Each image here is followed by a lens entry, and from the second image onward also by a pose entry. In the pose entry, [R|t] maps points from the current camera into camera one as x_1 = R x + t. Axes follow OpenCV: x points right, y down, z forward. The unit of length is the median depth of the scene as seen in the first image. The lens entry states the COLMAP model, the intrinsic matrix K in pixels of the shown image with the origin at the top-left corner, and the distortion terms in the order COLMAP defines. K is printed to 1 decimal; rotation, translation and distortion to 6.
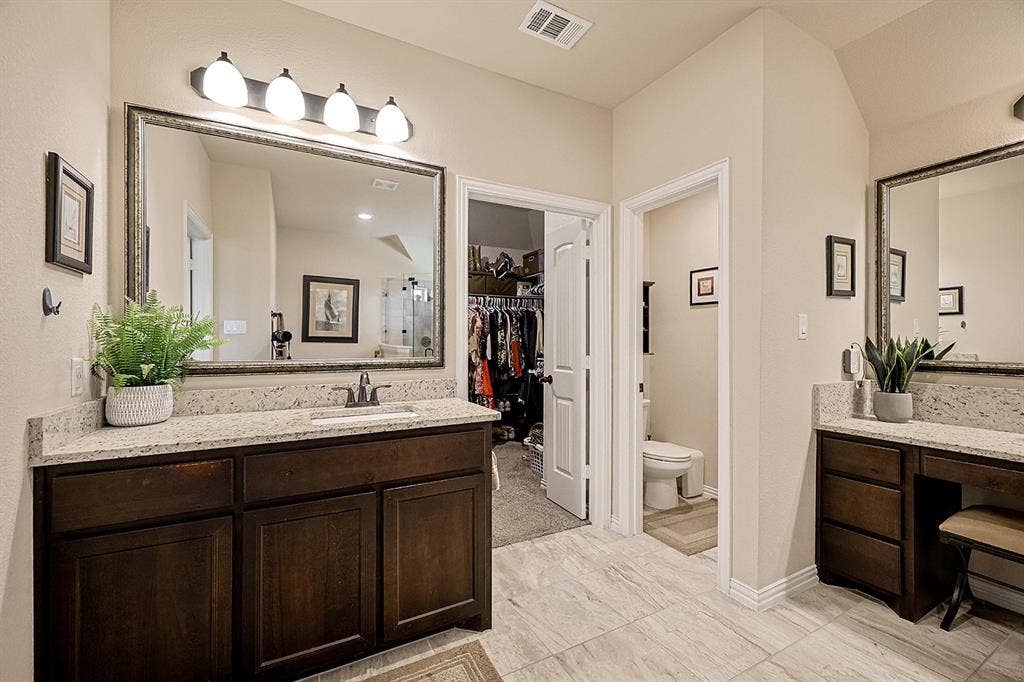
lens RADIAL K [[432.1, 0, 531.1], [0, 432.1, 344.1], [0, 0, 1]] dist [-0.000854, -0.000122]
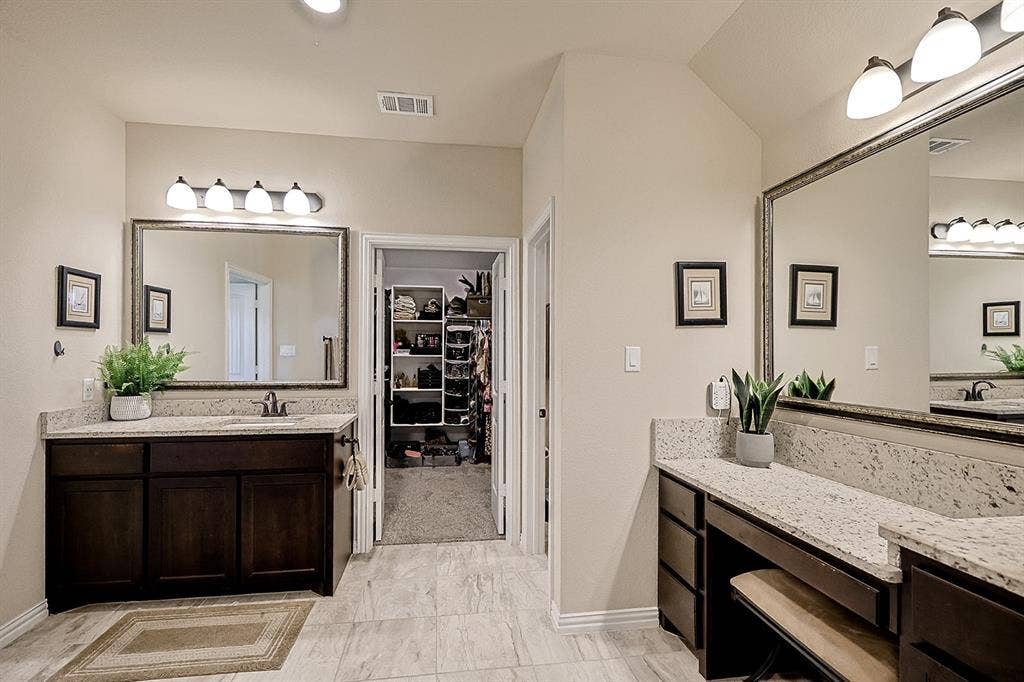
lens RADIAL K [[458.4, 0, 509.4], [0, 458.4, 356.4], [0, 0, 1]] dist [-0.000434, -0.000104]
pose [[0.935238, 0.006180, -0.353965, 0.795134], [-0.007293, 0.999972, -0.001811, -0.045156], [0.353944, 0.004275, 0.935257, -0.074544]]
